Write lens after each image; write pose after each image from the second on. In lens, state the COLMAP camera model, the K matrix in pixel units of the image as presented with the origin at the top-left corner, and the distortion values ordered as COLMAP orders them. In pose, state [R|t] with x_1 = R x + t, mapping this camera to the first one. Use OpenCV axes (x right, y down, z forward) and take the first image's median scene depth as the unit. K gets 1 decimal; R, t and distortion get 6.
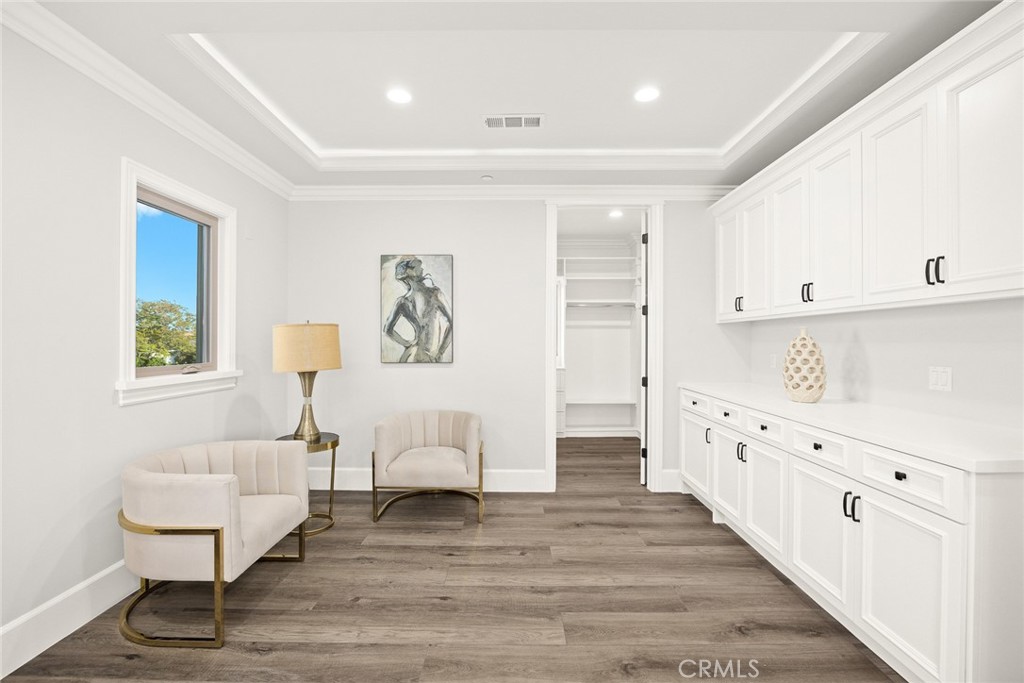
lens RADIAL K [[451.7, 0, 512.0], [0, 451.7, 341.5], [0, 0, 1]] dist [-0.000685, 0.000070]
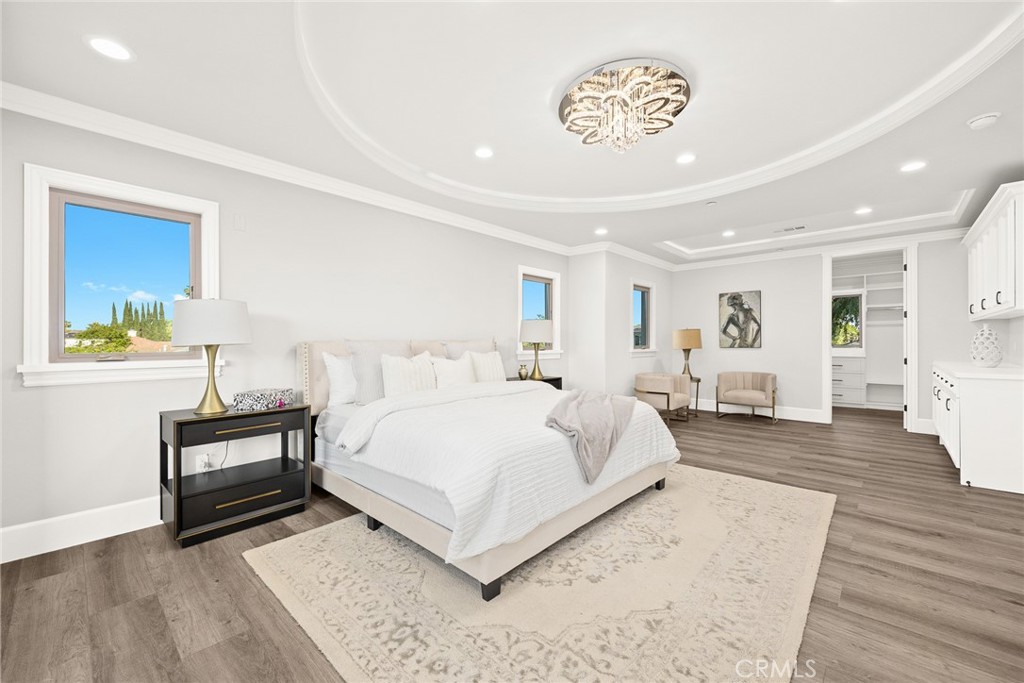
lens RADIAL K [[406.3, 0, 512.0], [0, 406.3, 341.5], [0, 0, 1]] dist [-0.008827, -0.000122]
pose [[0.737051, -0.004289, -0.675823, 0.246504], [0.002624, 0.999990, -0.003484, 0.024450], [0.675832, 0.000794, 0.737056, -0.951497]]
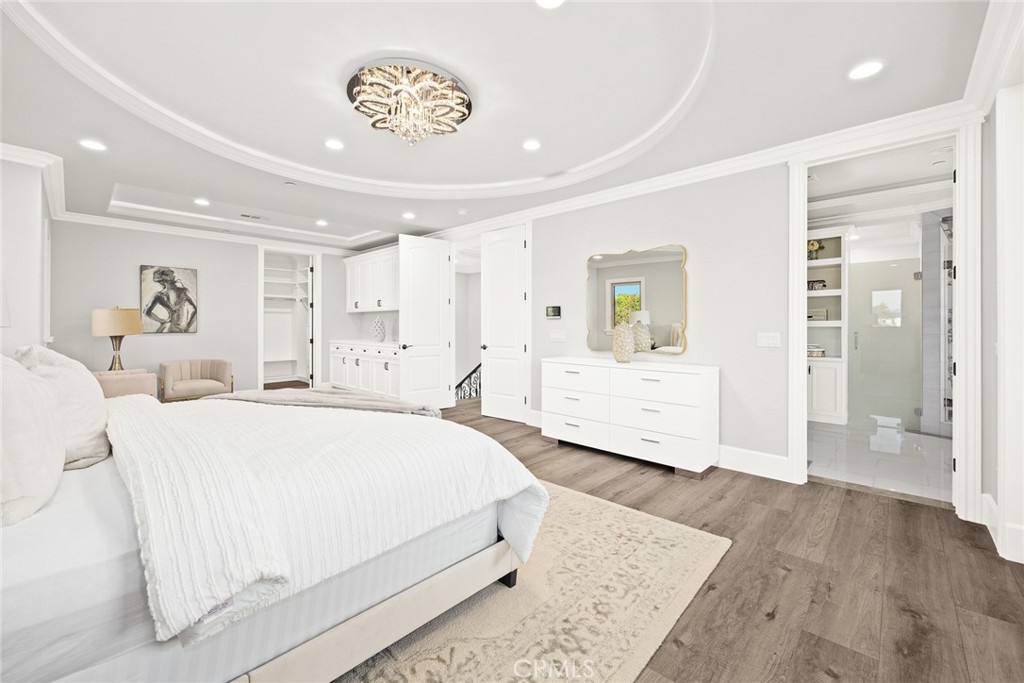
lens RADIAL K [[416.2, 0, 512.7], [0, 416.2, 326.2], [0, 0, 1]] dist [-0.001975, -0.000118]
pose [[0.682127, -0.001811, 0.731232, -0.468108], [0.000811, 0.999998, 0.001719, 0.021979], [-0.731233, -0.000580, 0.682127, -0.952745]]
